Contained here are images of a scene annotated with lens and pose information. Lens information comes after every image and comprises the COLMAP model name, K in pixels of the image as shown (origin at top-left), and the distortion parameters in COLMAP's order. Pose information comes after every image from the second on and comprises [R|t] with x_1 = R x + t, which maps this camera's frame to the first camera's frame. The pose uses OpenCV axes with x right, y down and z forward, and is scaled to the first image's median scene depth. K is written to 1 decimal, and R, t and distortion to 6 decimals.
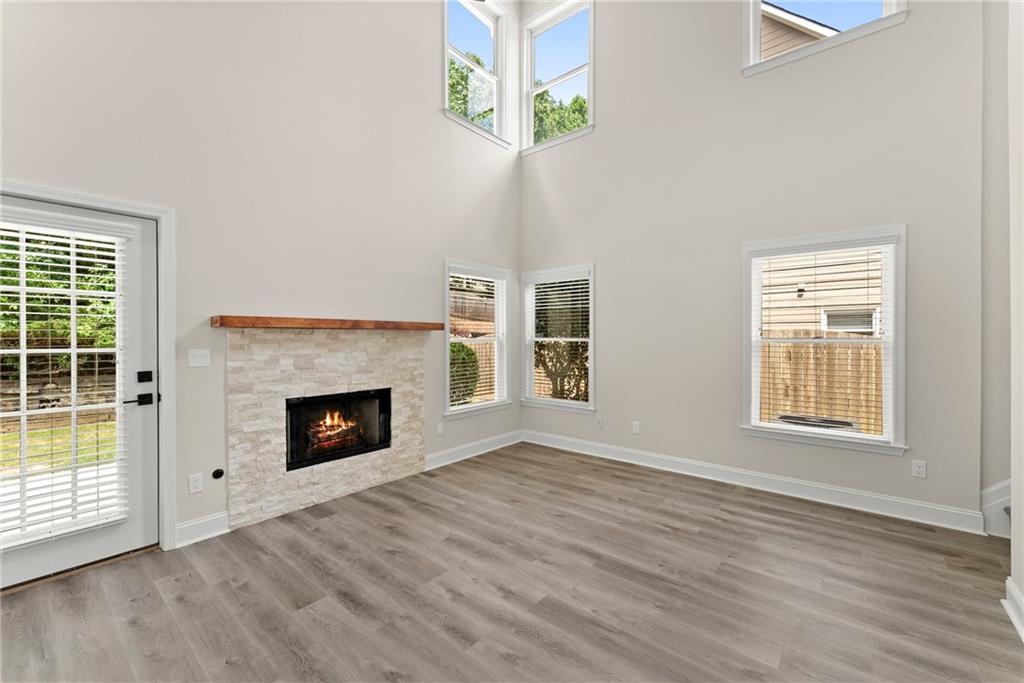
lens RADIAL K [[421.2, 0, 509.4], [0, 421.2, 341.5], [0, 0, 1]] dist [0.003011, 0.000098]
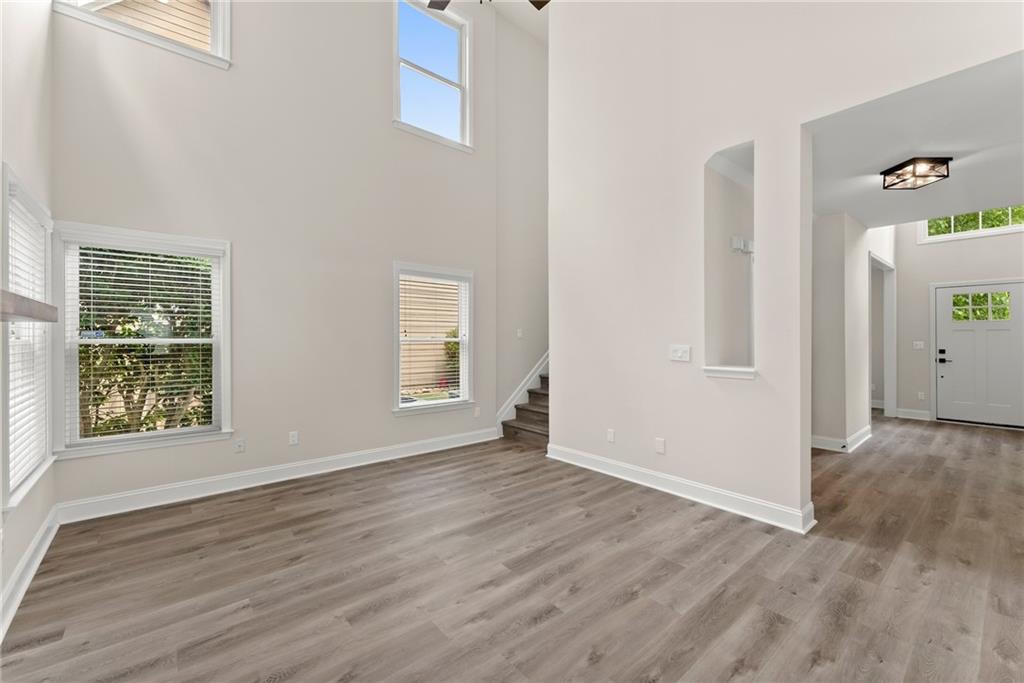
lens RADIAL K [[421.2, 0, 513.3], [0, 421.2, 343.1], [0, 0, 1]] dist [0.003011, 0.000098]
pose [[0.165790, -0.011833, 0.986090, -0.685558], [0.010767, 0.999890, 0.010189, -0.004176], [-0.986102, 0.008928, 0.165899, 0.519690]]
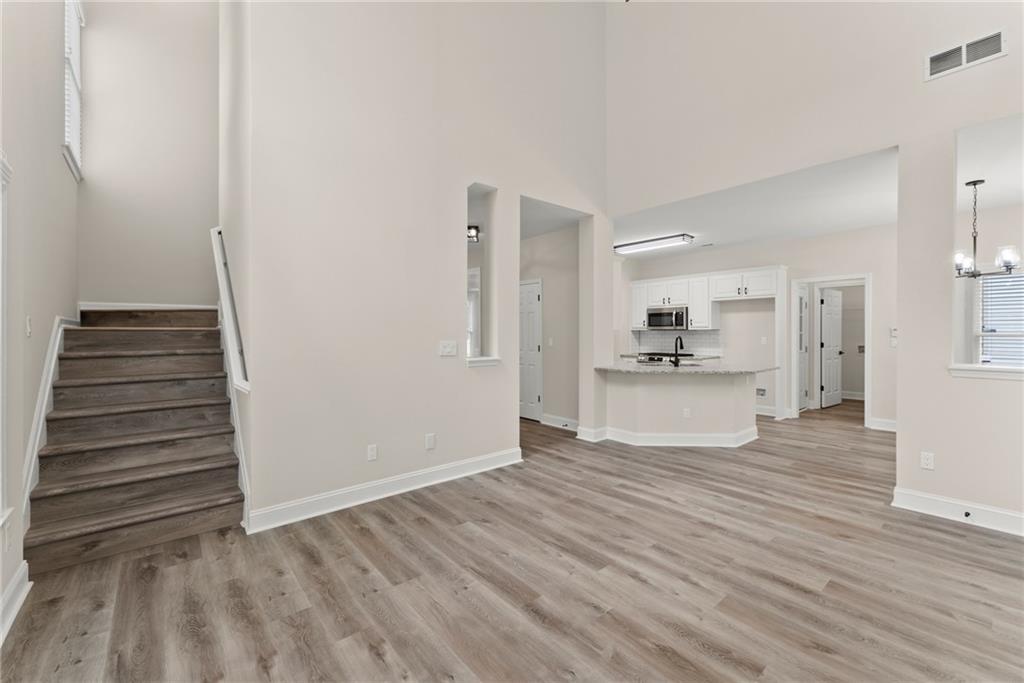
lens RADIAL K [[421.2, 0, 513.5], [0, 421.2, 335.2], [0, 0, 1]] dist [0.003011, 0.000098]
pose [[-0.986401, 0.002569, 0.164338, 0.083093], [0.005003, 0.999884, 0.014403, -0.014988], [-0.164282, 0.015029, -0.986299, 1.407767]]
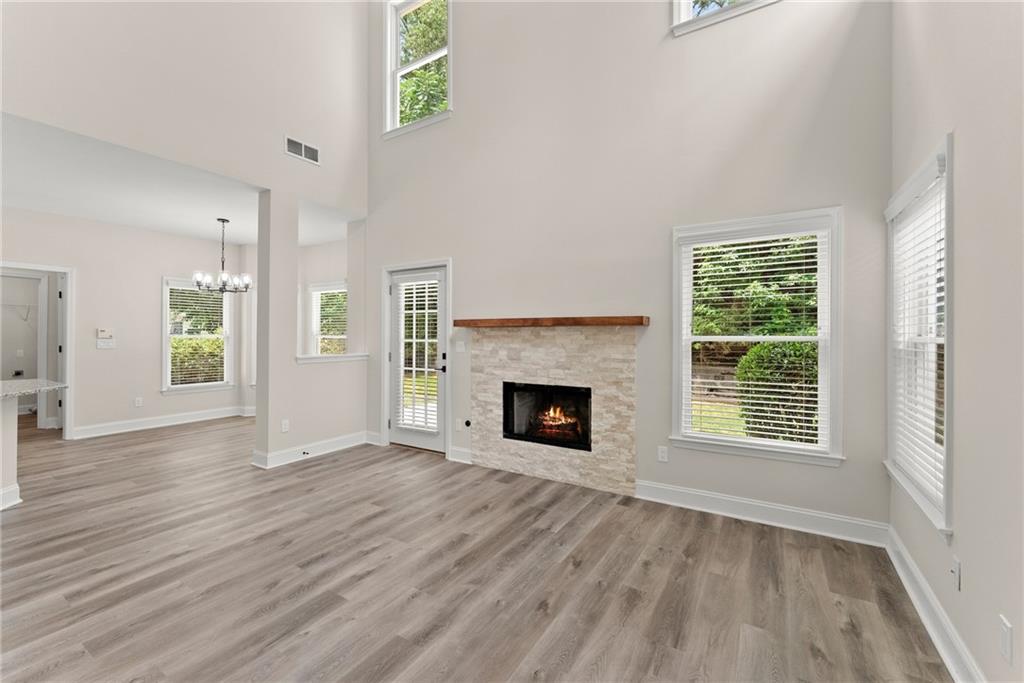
lens RADIAL K [[421.2, 0, 512.4], [0, 421.2, 335.6], [0, 0, 1]] dist [0.003011, 0.000098]
pose [[0.143789, 0.004881, -0.989596, 0.738398], [-0.011155, 0.999932, 0.003311, -0.009351], [0.989546, 0.010563, 0.143834, 0.823950]]
